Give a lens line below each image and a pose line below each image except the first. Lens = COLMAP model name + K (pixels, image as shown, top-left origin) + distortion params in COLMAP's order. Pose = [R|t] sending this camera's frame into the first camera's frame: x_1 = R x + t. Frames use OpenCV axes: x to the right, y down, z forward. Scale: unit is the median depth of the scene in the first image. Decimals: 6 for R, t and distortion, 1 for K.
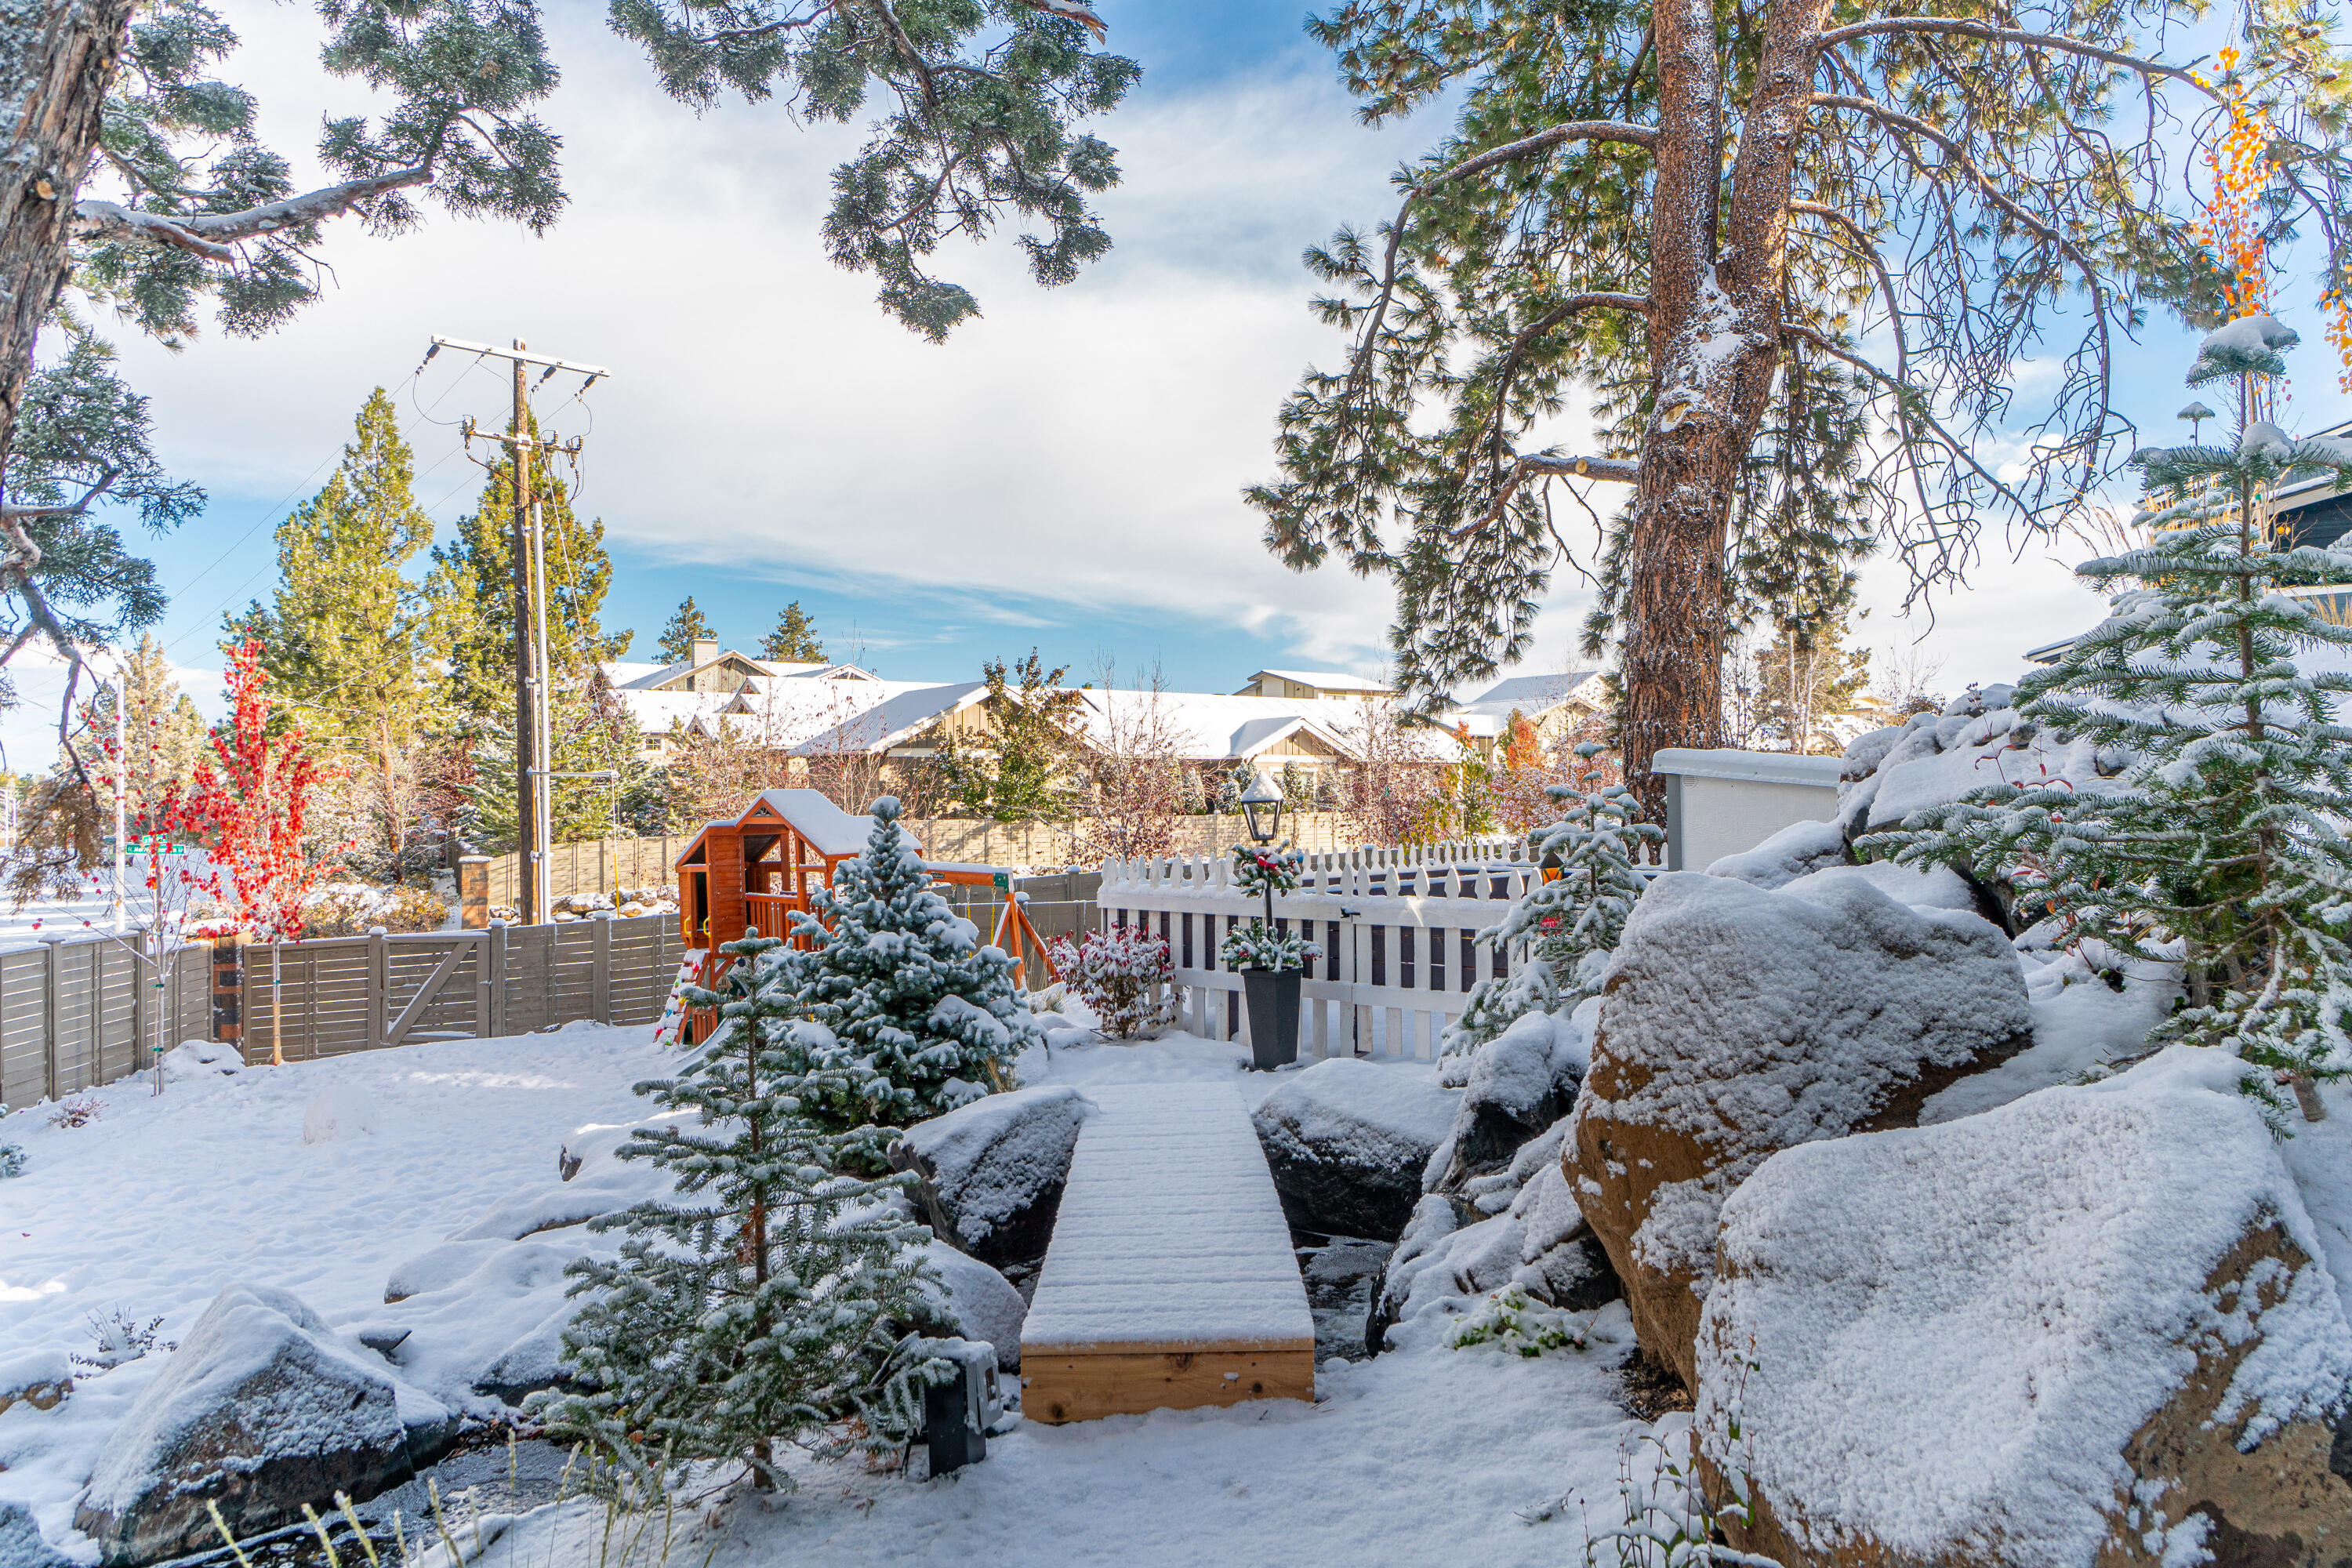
lens RADIAL K [[1597.9, 0, 1185.0], [0, 1597.9, 771.4], [0, 0, 1]] dist [-0.006052, -0.000415]
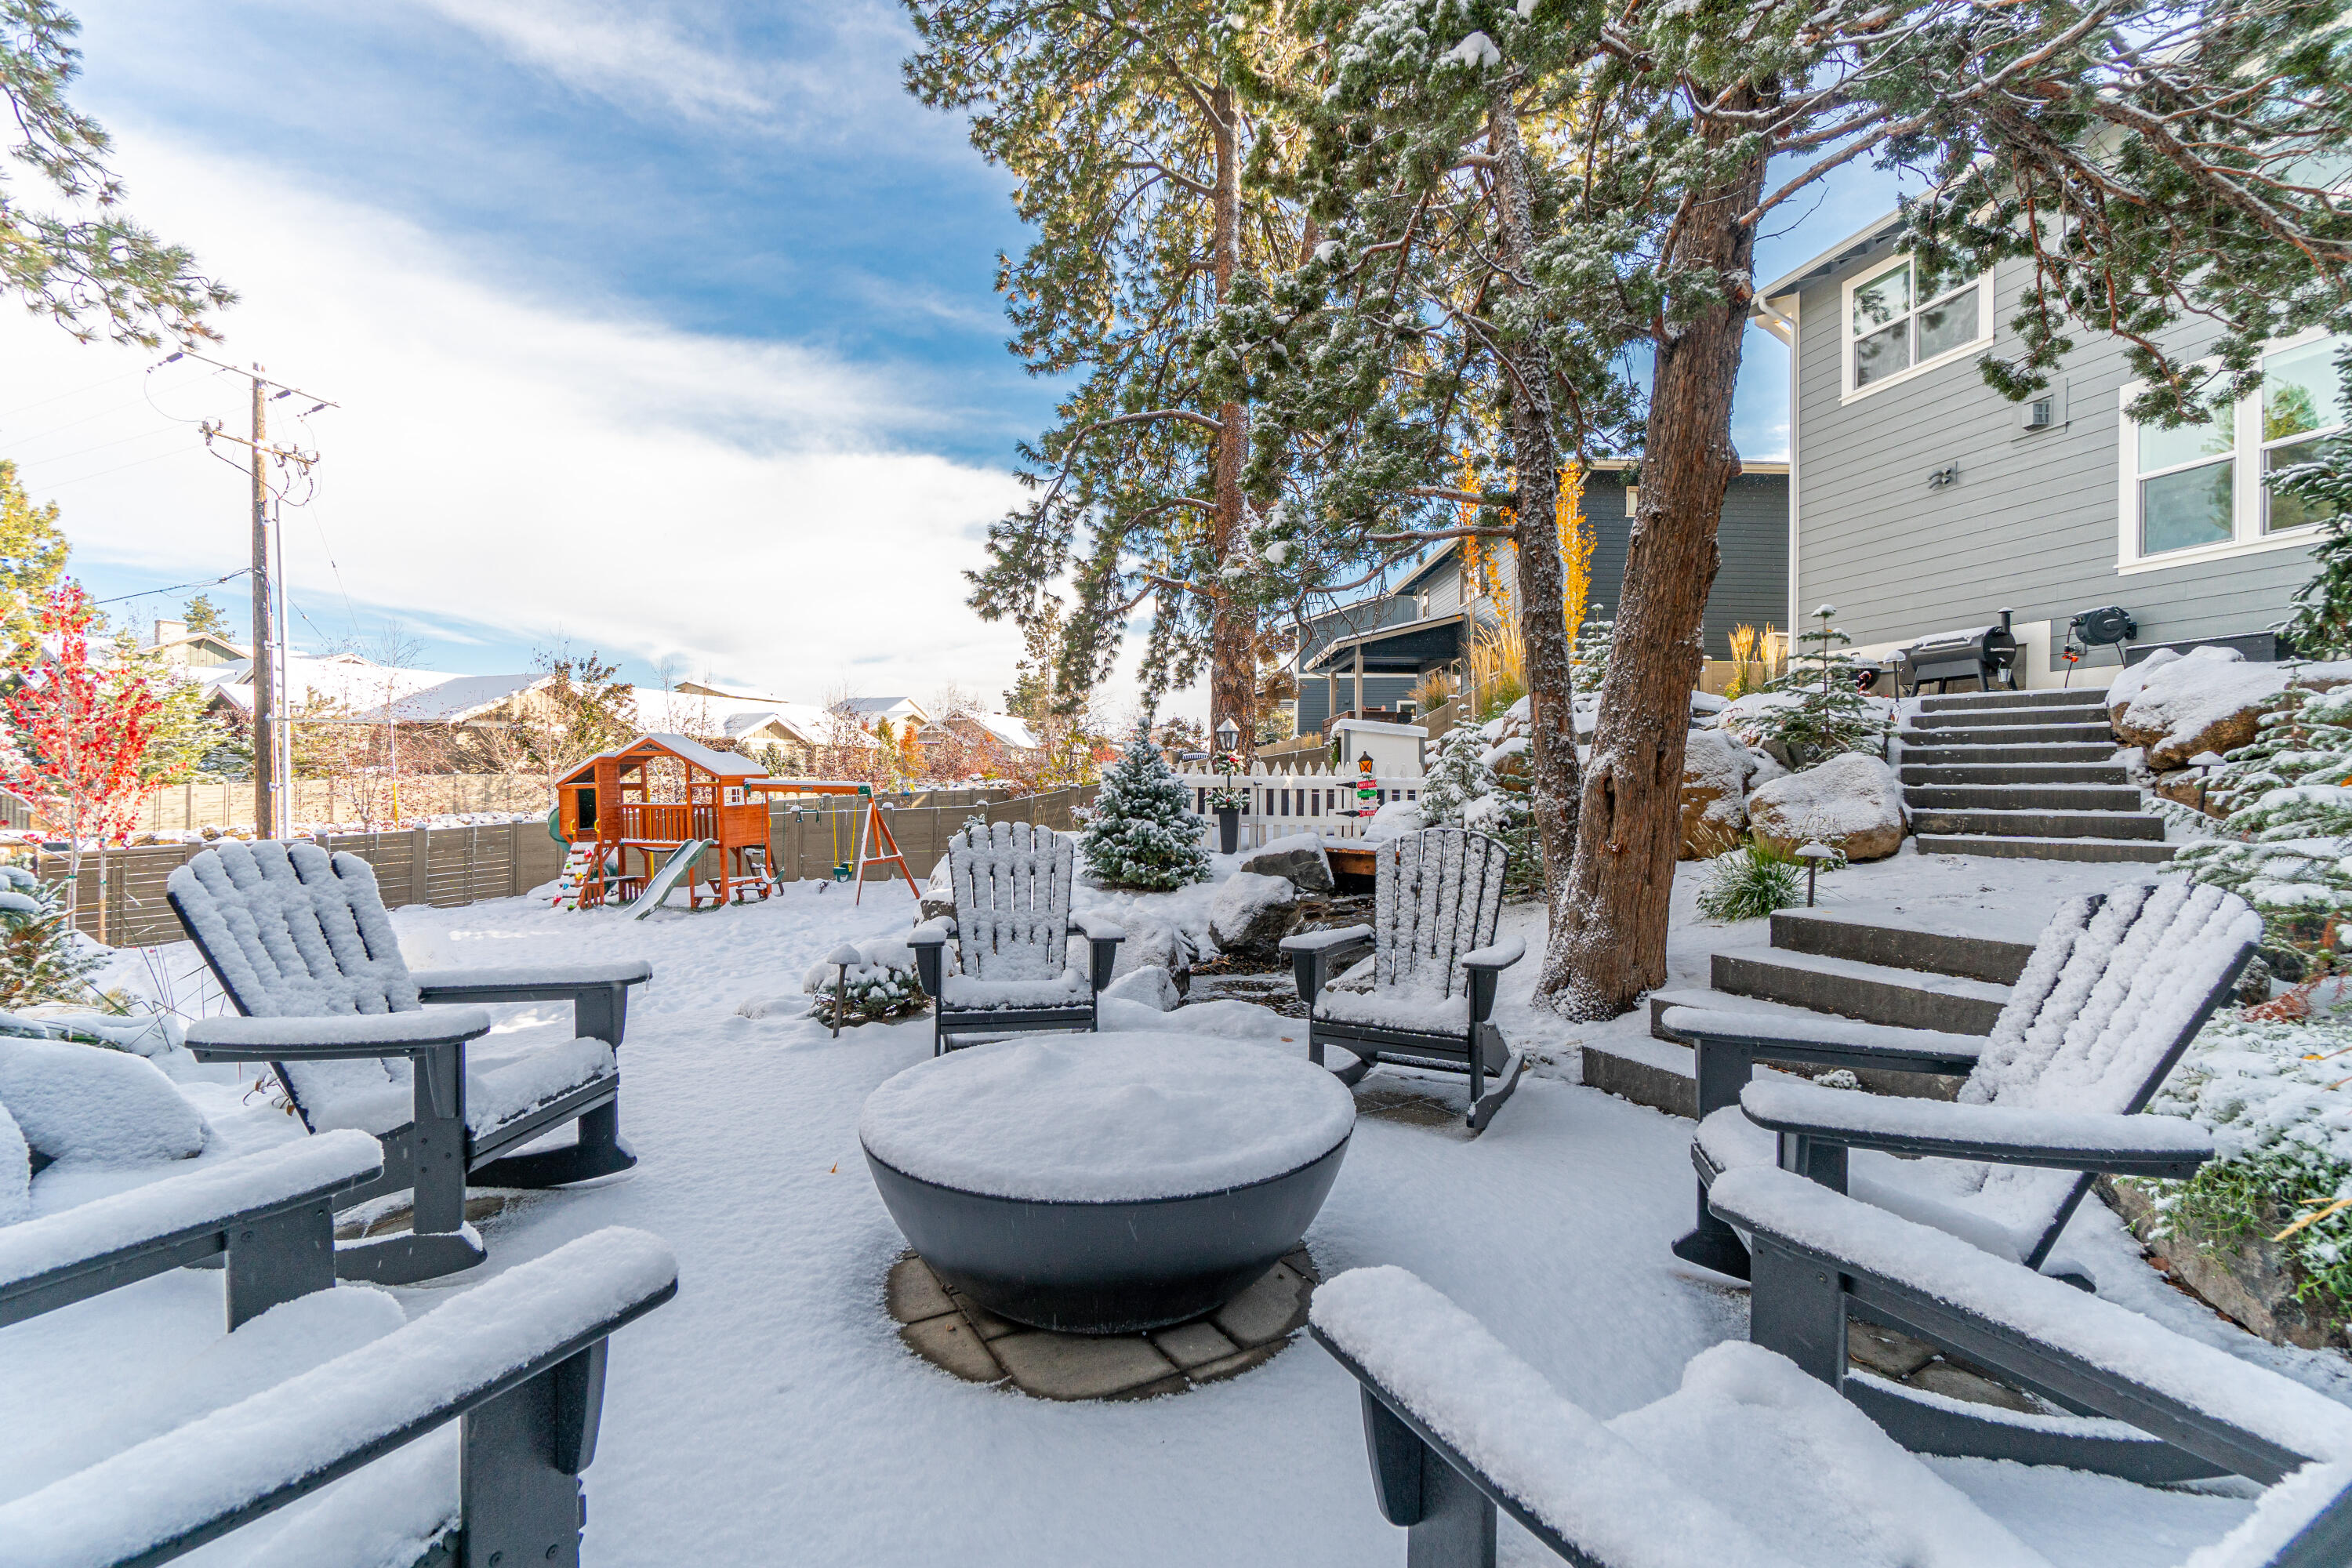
lens RADIAL K [[1023.6, 0, 1198.6], [0, 1023.6, 776.4], [0, 0, 1]] dist [-0.002902, 0.000075]
pose [[0.838830, 0.019746, 0.544035, -0.390838], [-0.025588, 0.999668, 0.003169, 0.040065], [-0.543792, -0.016579, 0.839056, -0.080946]]
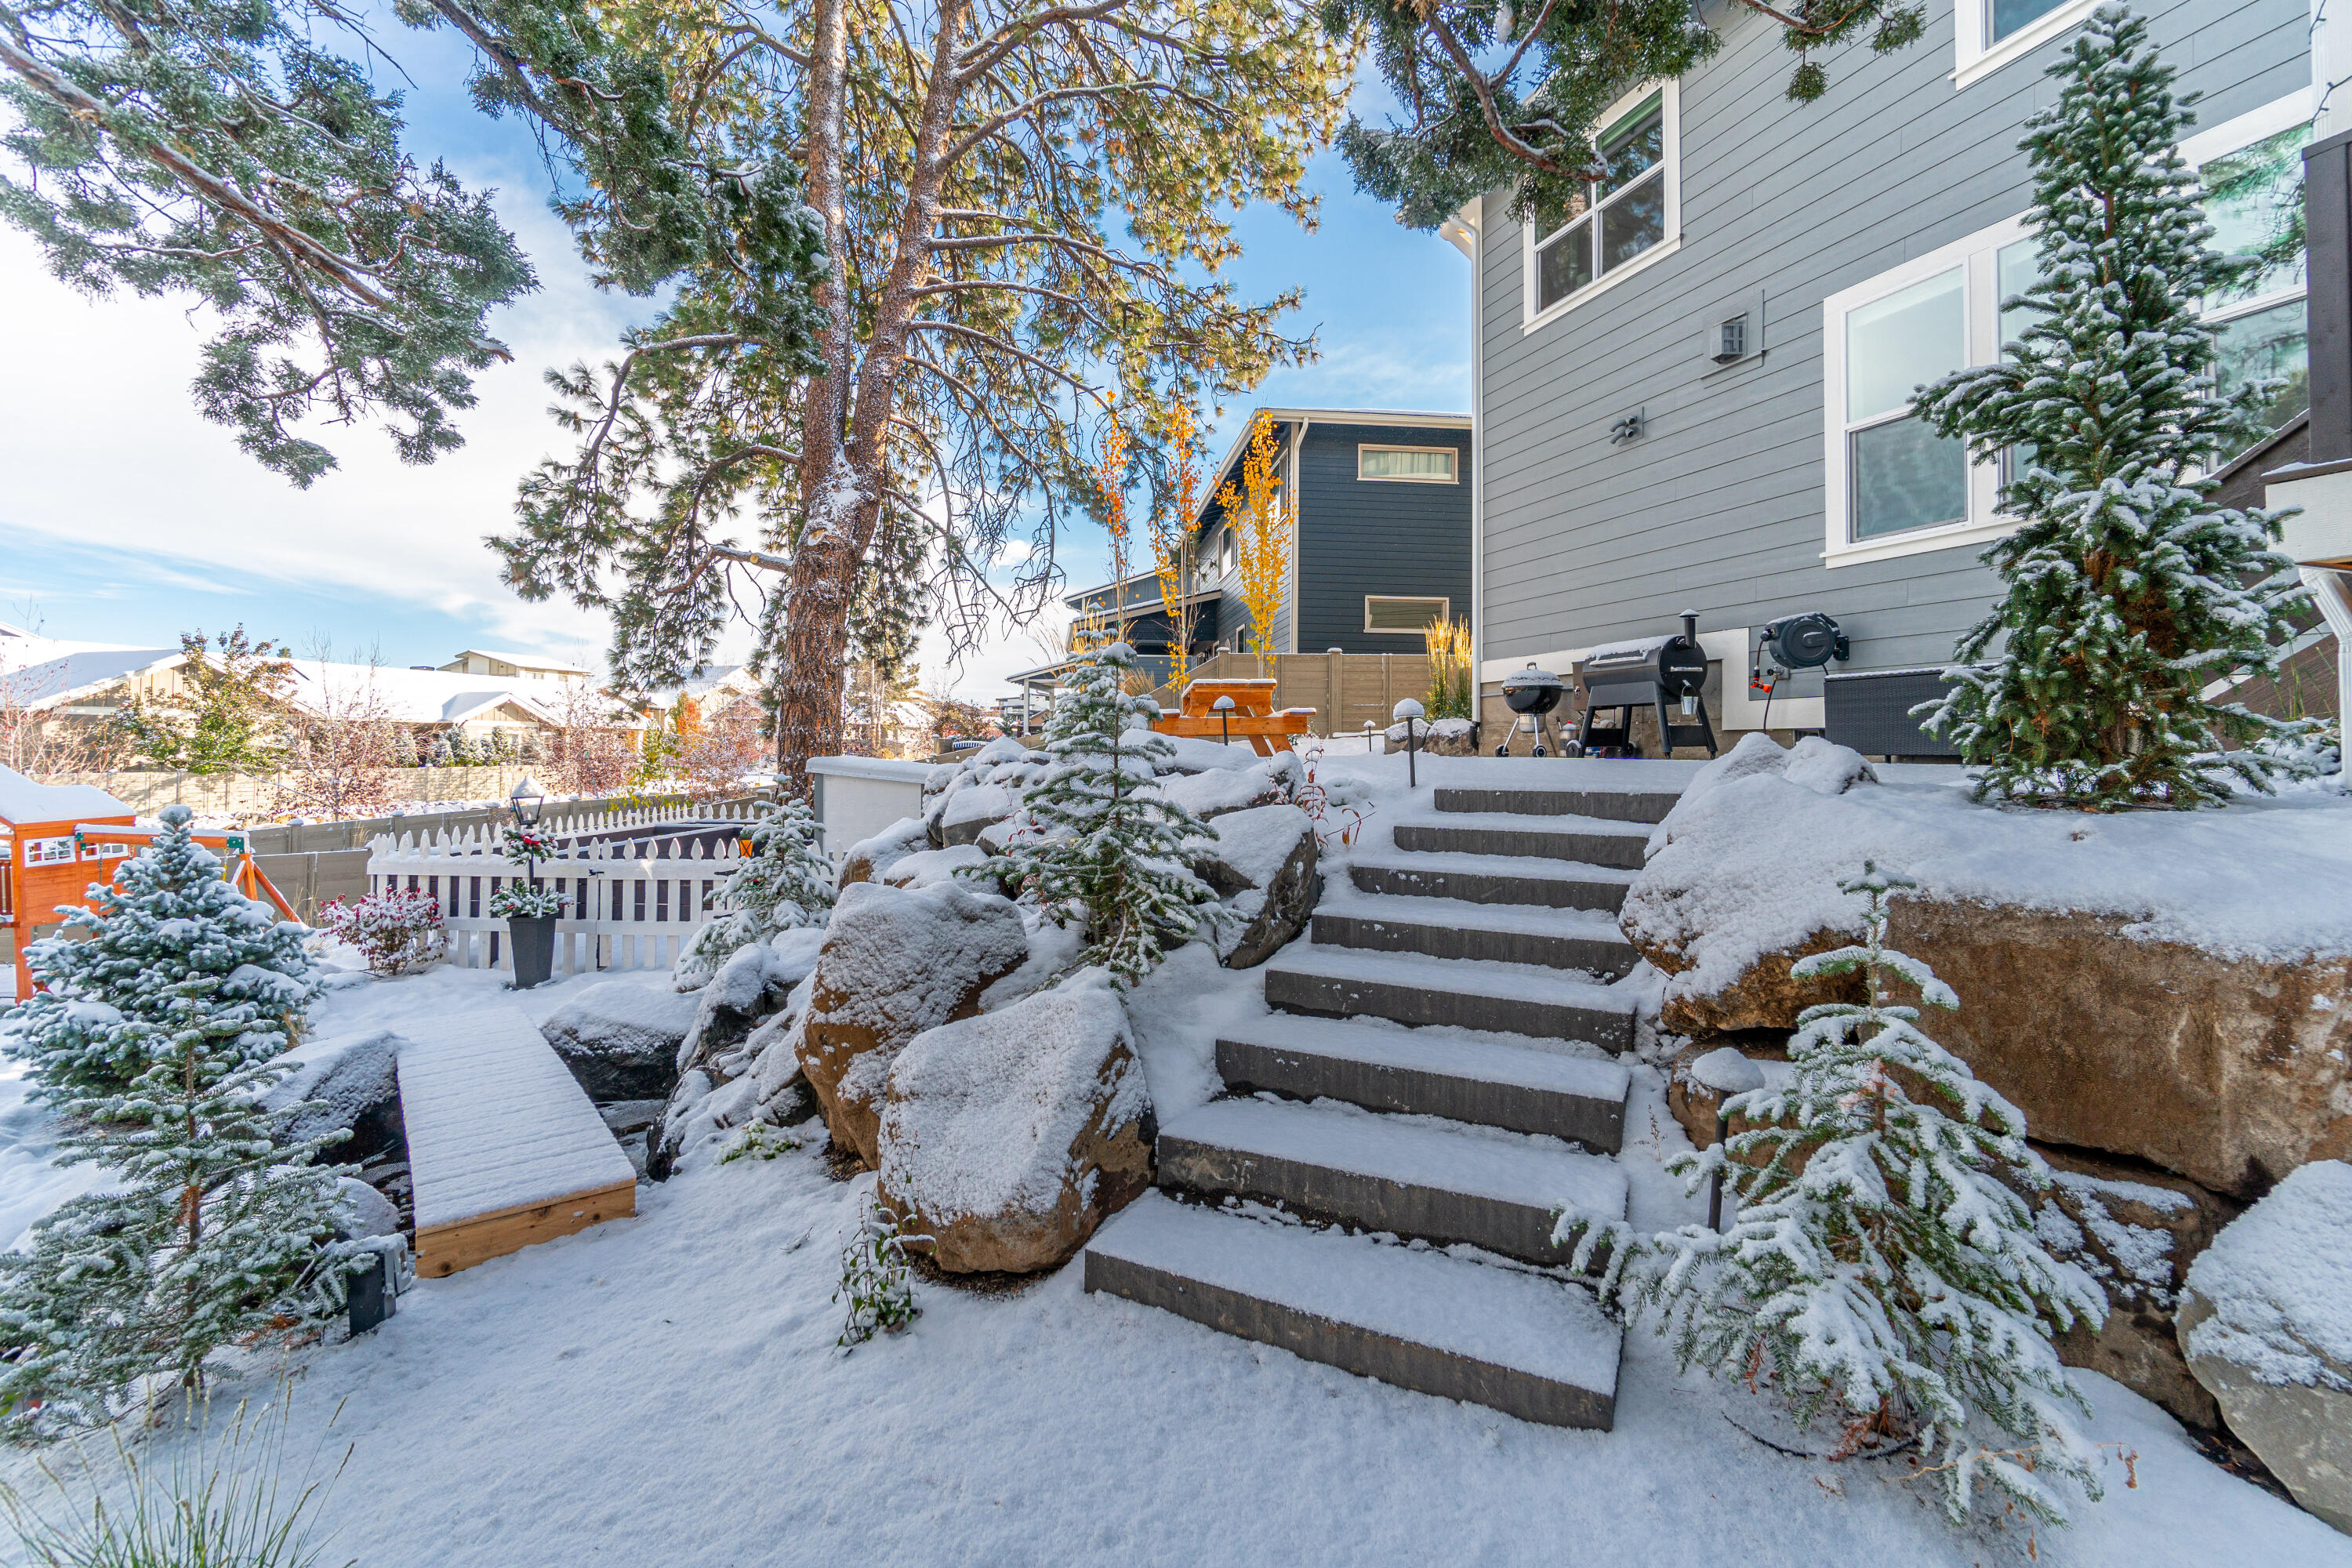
lens RADIAL K [[1041.4, 0, 1177.9], [0, 1041.4, 721.0], [0, 0, 1]] dist [-0.002657, 0.000691]
pose [[0.794081, 0.028231, 0.607156, -0.029004], [-0.021613, 0.999601, -0.018212, -0.022672], [-0.607428, 0.001339, 0.794374, -0.040477]]
